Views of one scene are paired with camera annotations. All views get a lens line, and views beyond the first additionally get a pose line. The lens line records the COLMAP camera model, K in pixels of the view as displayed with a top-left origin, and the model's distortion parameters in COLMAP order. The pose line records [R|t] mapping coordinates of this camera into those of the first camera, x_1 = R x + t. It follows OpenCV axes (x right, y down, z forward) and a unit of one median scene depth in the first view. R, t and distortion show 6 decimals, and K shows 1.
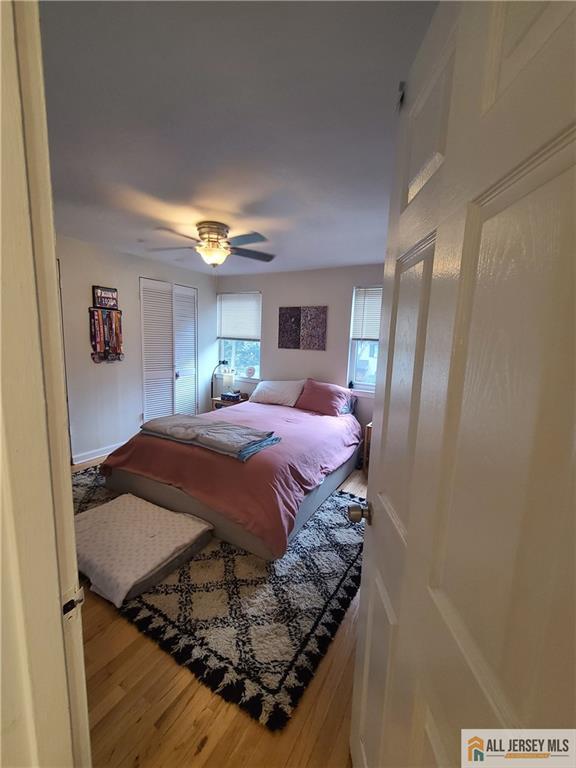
lens RADIAL K [[313.3, 0, 286.3], [0, 313.3, 383.4], [0, 0, 1]] dist [0.000019, -0.001120]
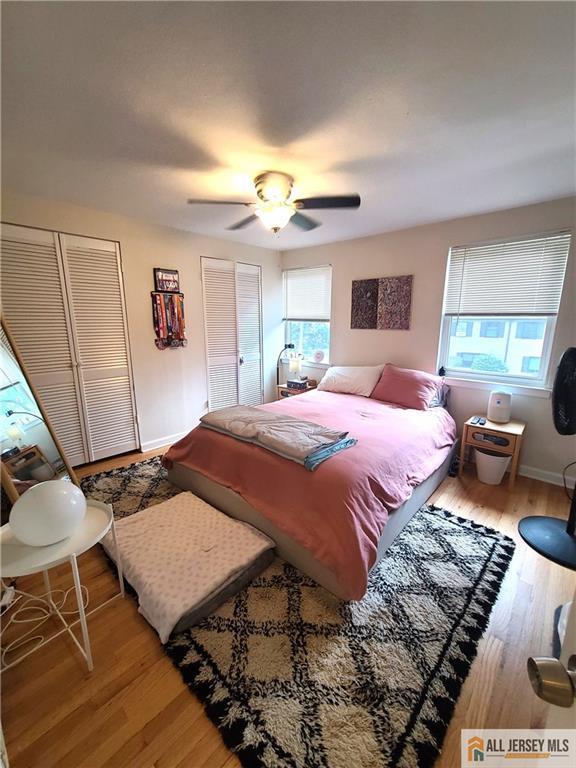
lens RADIAL K [[313.3, 0, 289.2], [0, 313.3, 382.7], [0, 0, 1]] dist [0.000019, -0.001120]
pose [[0.978651, 0.005555, -0.205456, -0.023542], [0.005696, 0.998518, 0.054128, -0.018860], [0.205453, -0.054143, 0.977168, 0.183063]]
